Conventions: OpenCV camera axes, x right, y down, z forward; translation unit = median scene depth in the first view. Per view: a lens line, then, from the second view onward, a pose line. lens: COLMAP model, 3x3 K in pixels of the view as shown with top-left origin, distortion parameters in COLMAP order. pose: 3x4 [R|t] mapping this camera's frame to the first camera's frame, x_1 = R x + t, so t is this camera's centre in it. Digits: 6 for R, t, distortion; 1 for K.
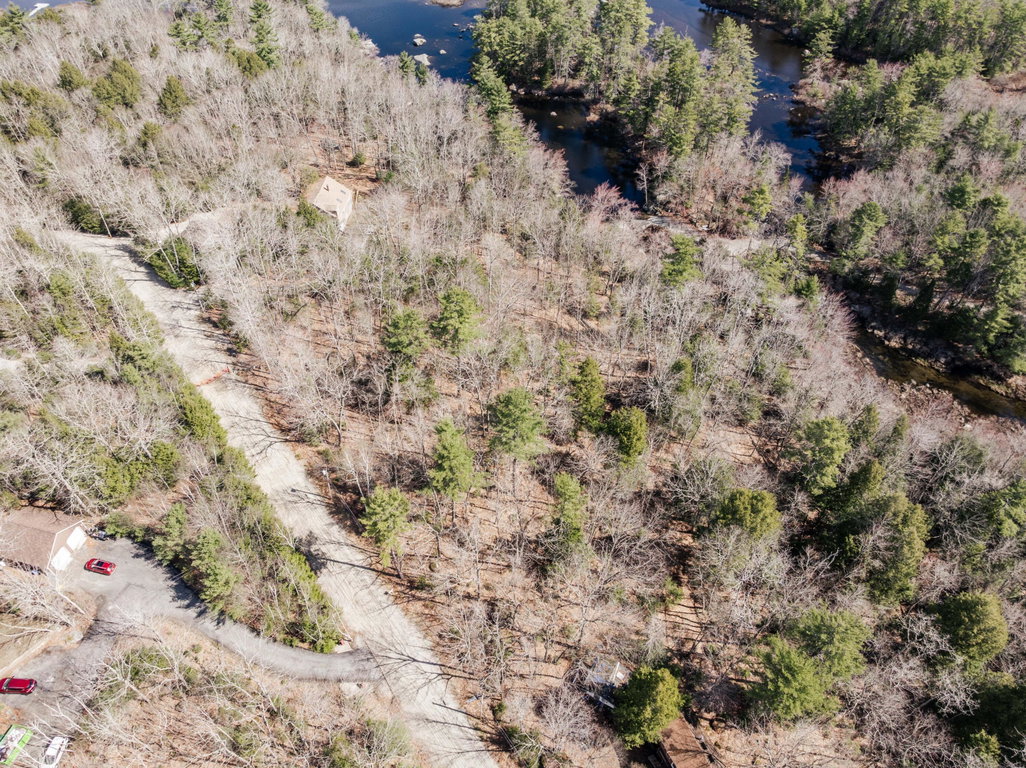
lens RADIAL K [[725.2, 0, 513.2], [0, 725.2, 387.6], [0, 0, 1]] dist [-0.051816, 0.022745]
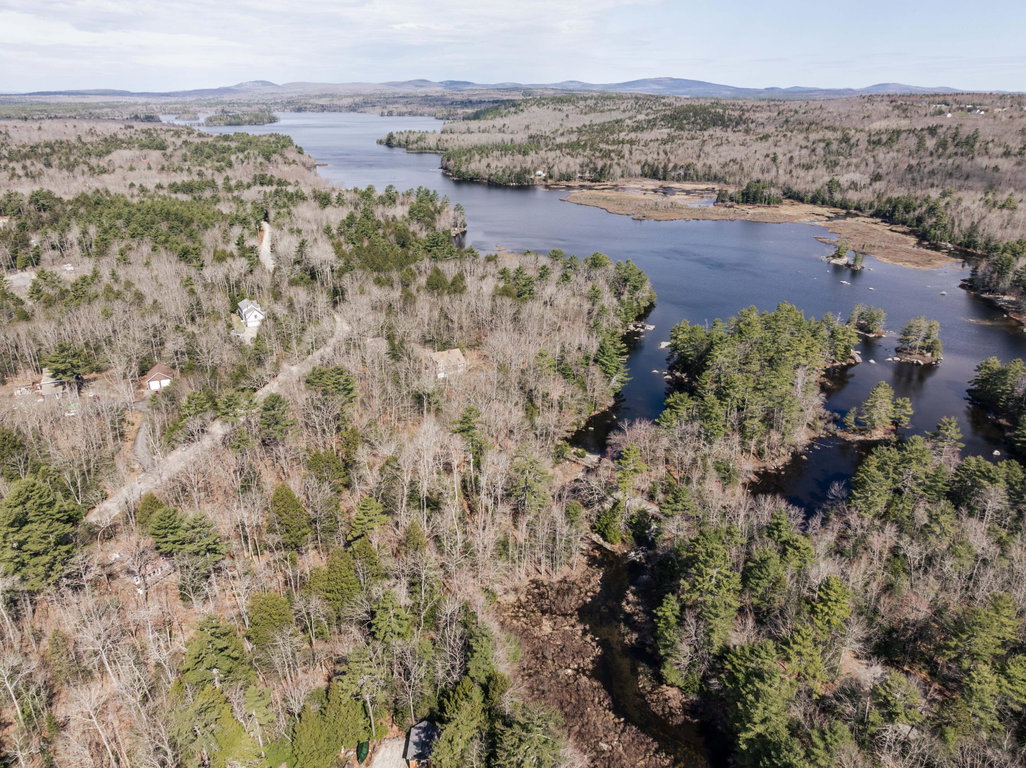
lens RADIAL K [[725.2, 0, 510.0], [0, 725.2, 385.1], [0, 0, 1]] dist [-0.051816, 0.022745]
pose [[0.597221, 0.307925, -0.740614, 0.961869], [-0.594231, 0.790050, -0.150700, -0.050710], [0.538718, 0.530097, 0.654813, 0.045701]]
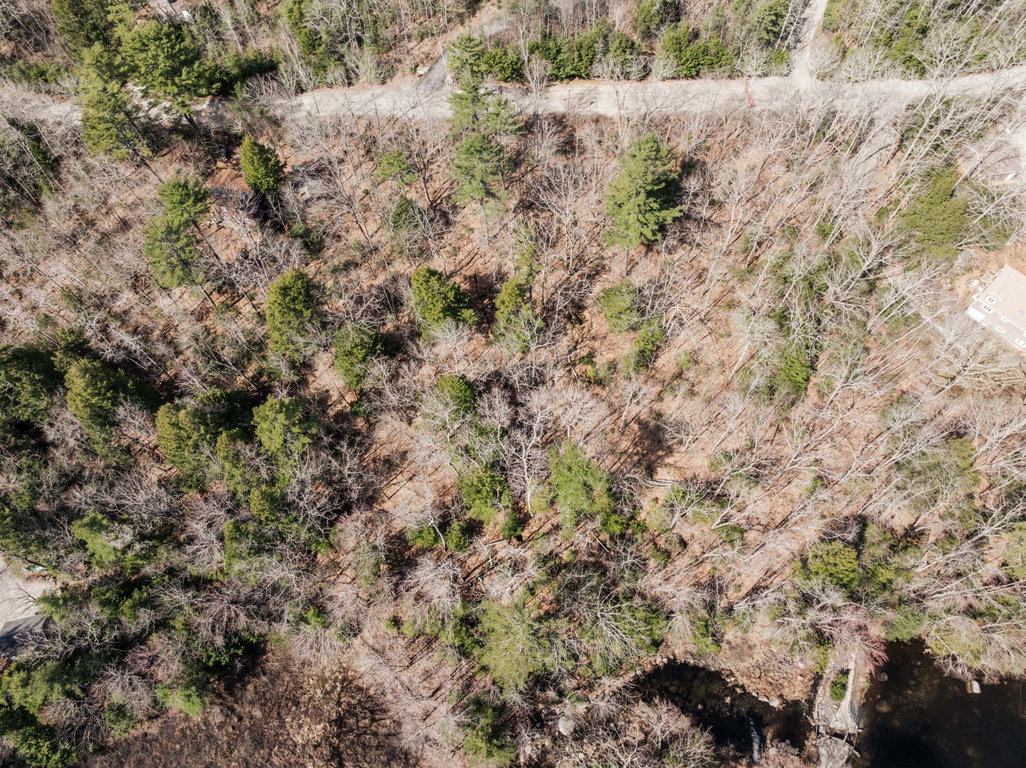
lens RADIAL K [[725.2, 0, 516.4], [0, 725.2, 384.8], [0, 0, 1]] dist [-0.051816, 0.022745]
pose [[-0.621523, 0.701376, -0.348972, 0.327868], [-0.575927, -0.107112, 0.810454, -0.509191], [0.531054, 0.704698, 0.470514, 0.422922]]
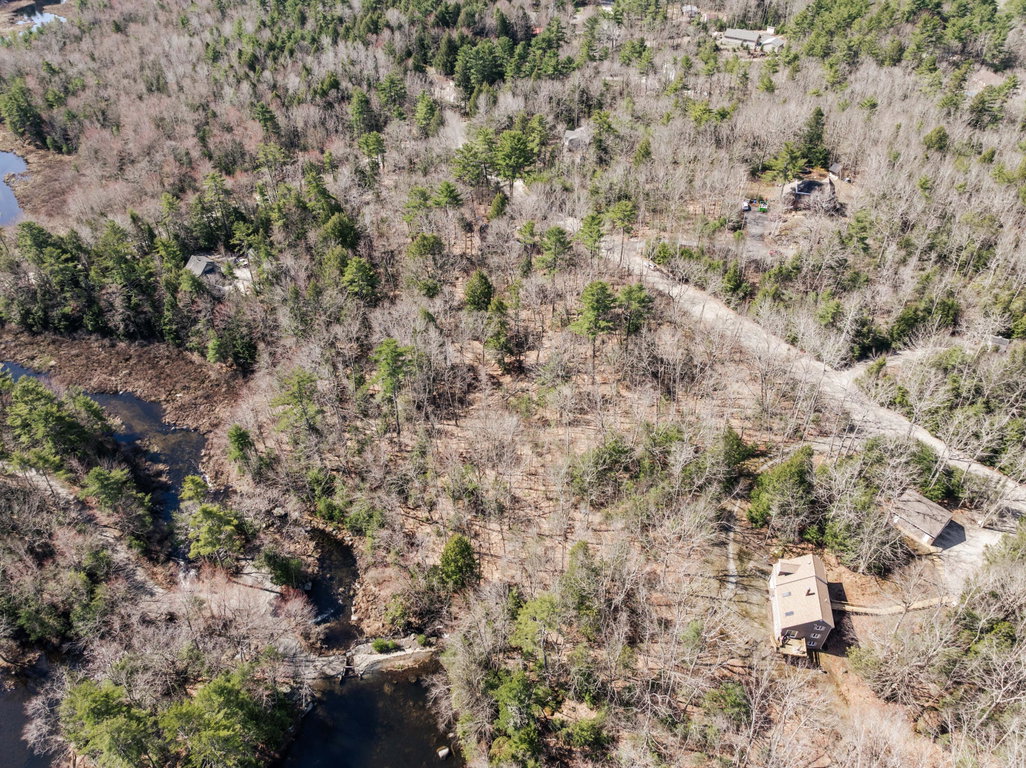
lens RADIAL K [[725.2, 0, 514.9], [0, 725.2, 384.1], [0, 0, 1]] dist [-0.051816, 0.022745]
pose [[-0.995914, -0.063635, 0.064074, -0.011646], [0.060766, 0.052634, 0.996763, -0.892821], [-0.066802, 0.996584, -0.048552, 0.785015]]
